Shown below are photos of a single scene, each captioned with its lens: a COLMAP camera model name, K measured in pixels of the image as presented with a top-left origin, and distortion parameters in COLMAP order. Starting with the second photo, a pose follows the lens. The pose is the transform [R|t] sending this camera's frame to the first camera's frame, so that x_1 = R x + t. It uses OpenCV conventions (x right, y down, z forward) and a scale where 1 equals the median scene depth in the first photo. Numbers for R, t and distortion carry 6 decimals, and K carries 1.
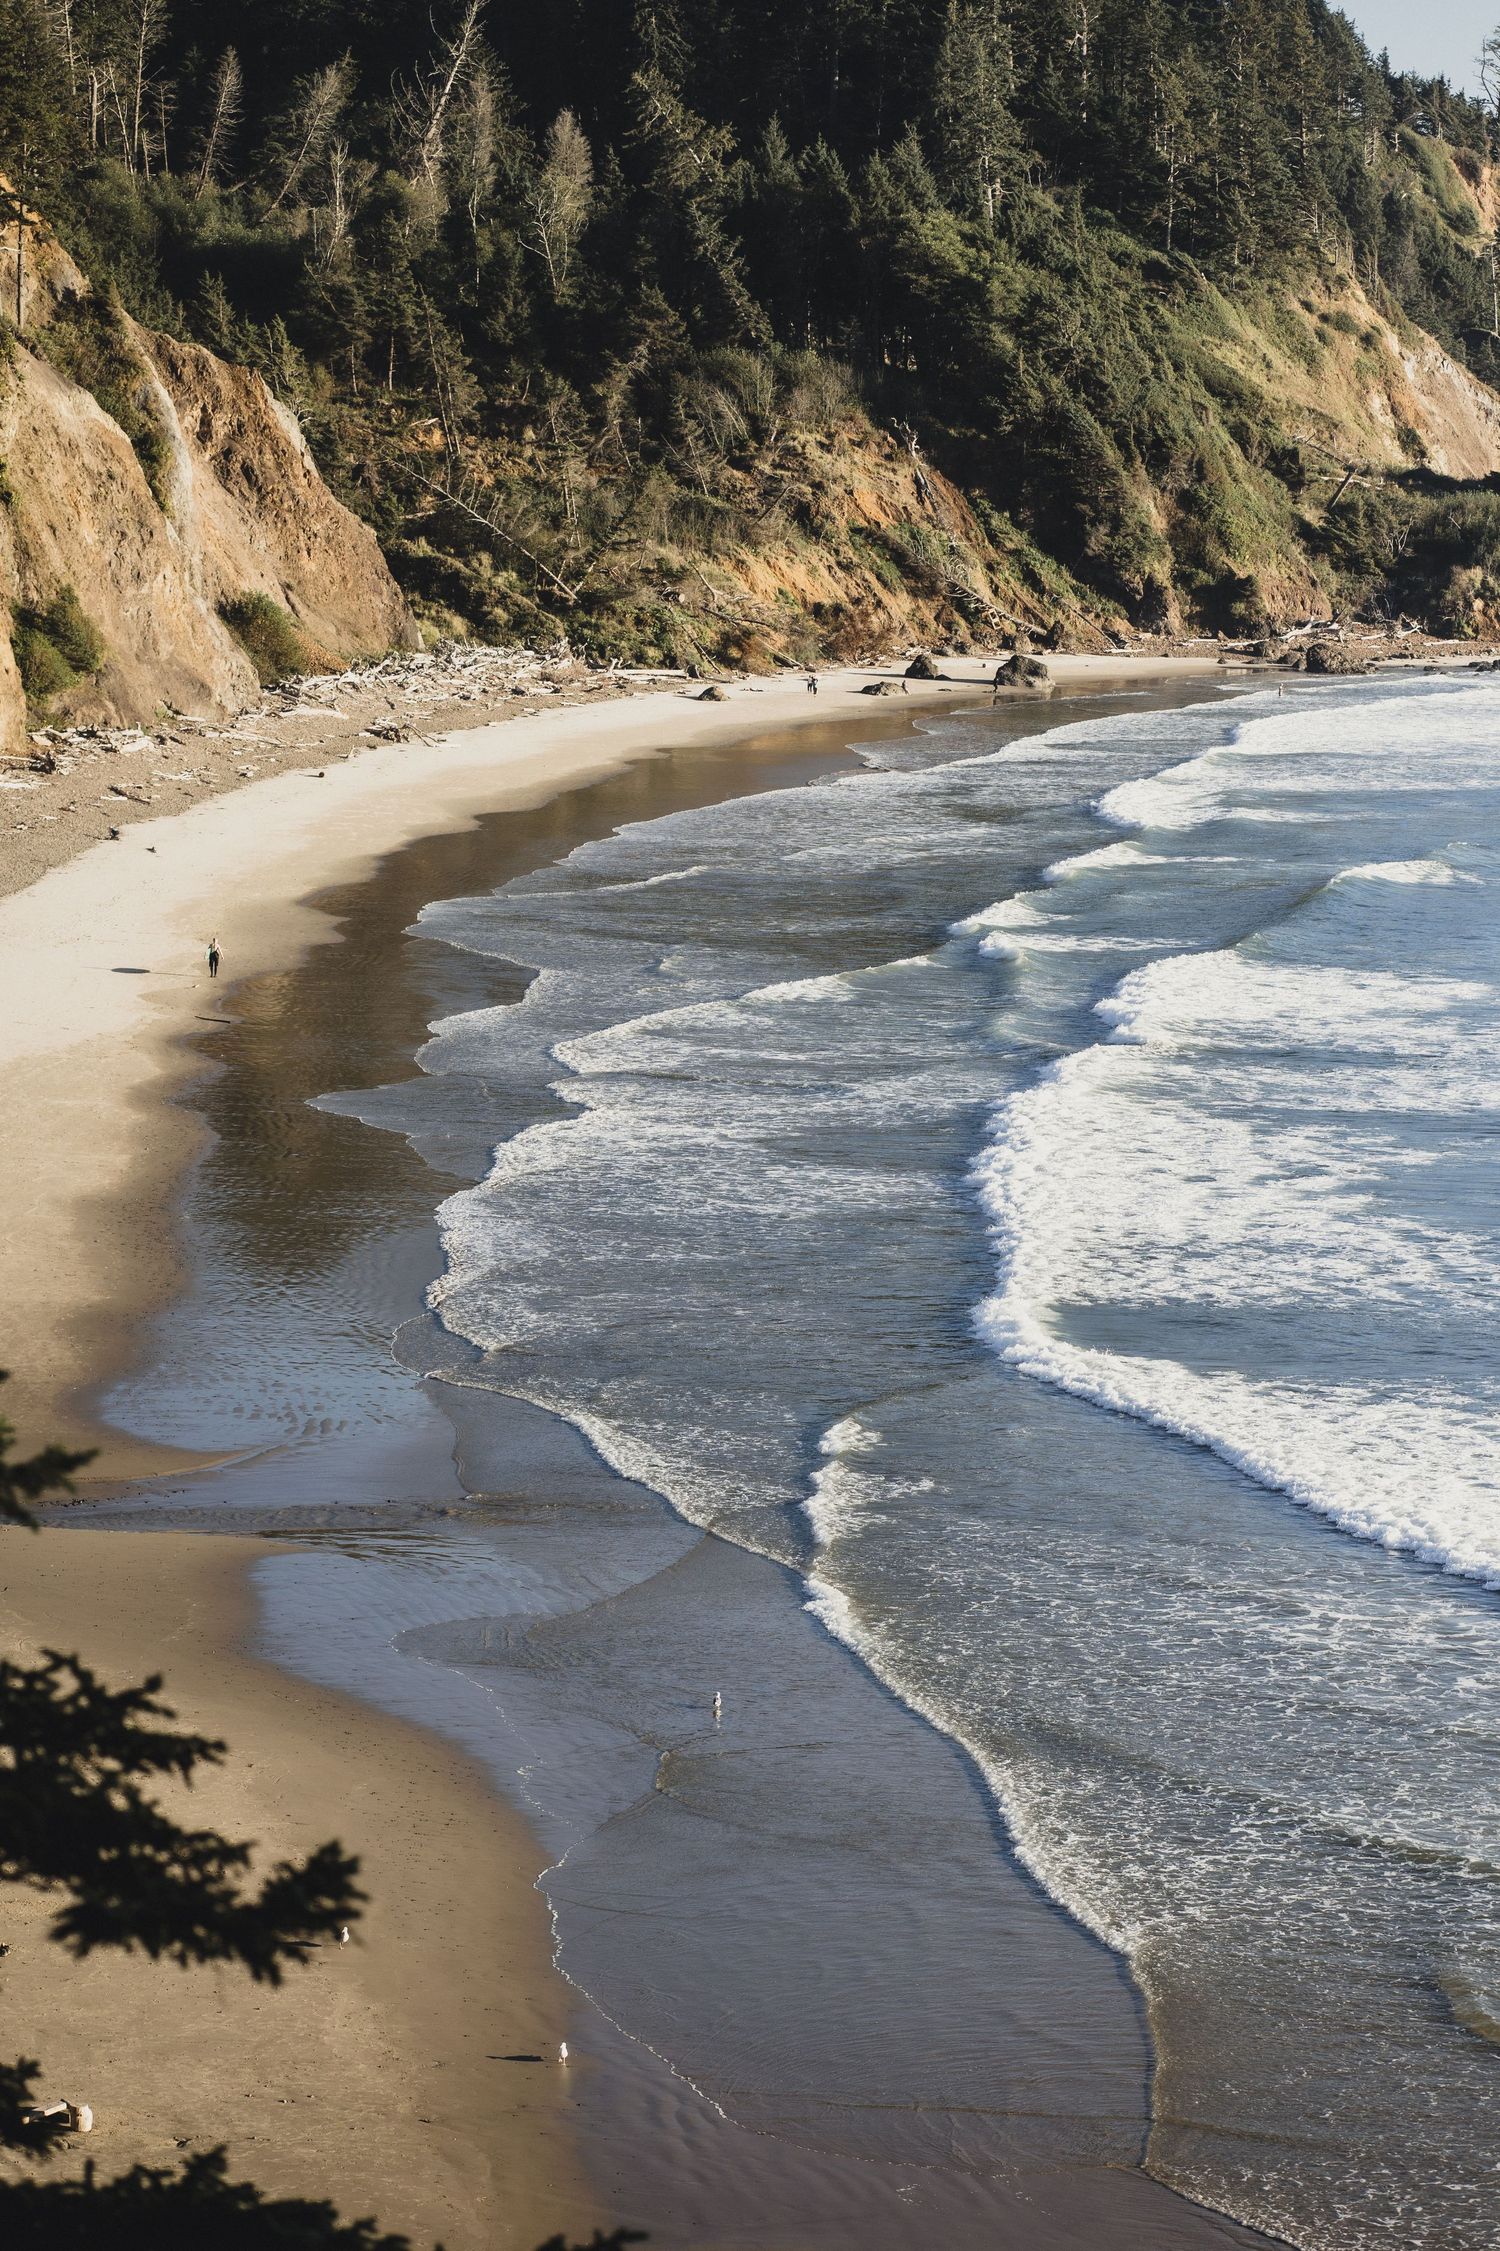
lens RADIAL K [[6315.7, 0, 750.5], [0, 6315.7, 1124.1], [0, 0, 1]] dist [-0.010549, 0.000000]
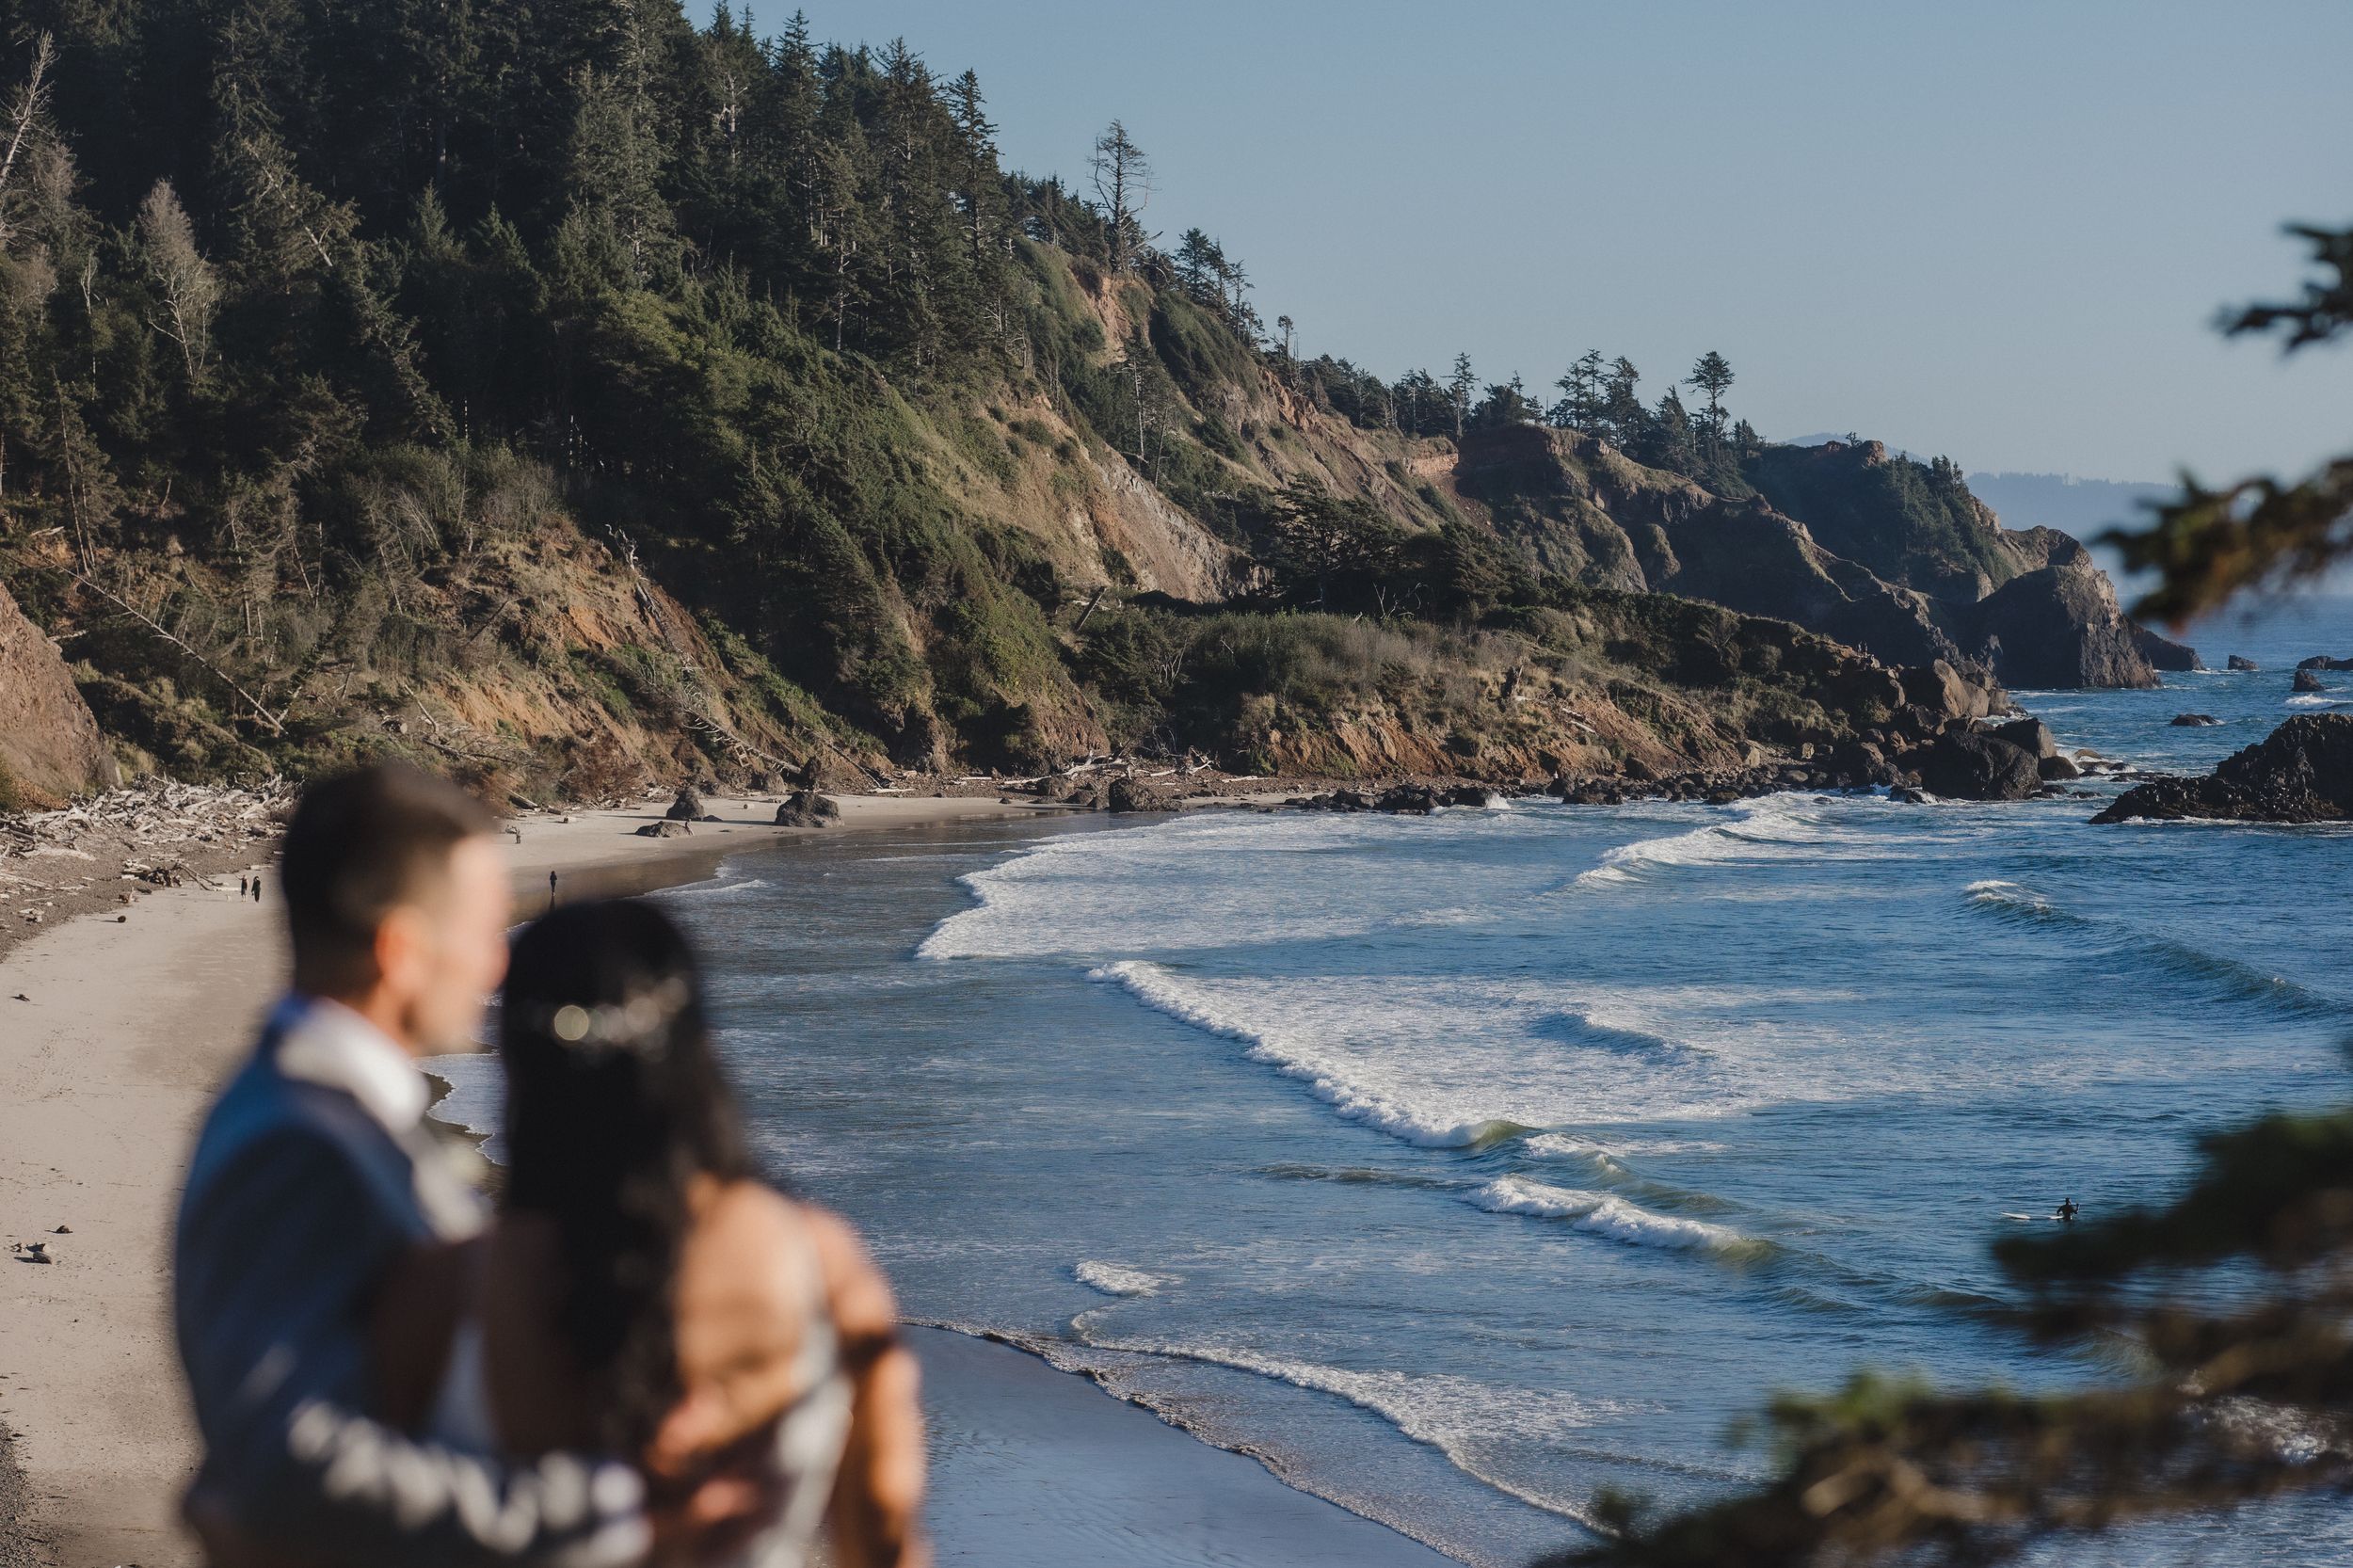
lens RADIAL K [[6601.8, 0, 1176.2], [0, 6601.8, 783.9], [0, 0, 1]] dist [-0.010549, 0.000000]
pose [[0.976186, -0.009047, 0.216746, -0.096381], [0.029291, 0.995477, -0.090371, 0.006678], [-0.214948, 0.094568, 0.972036, 0.112905]]
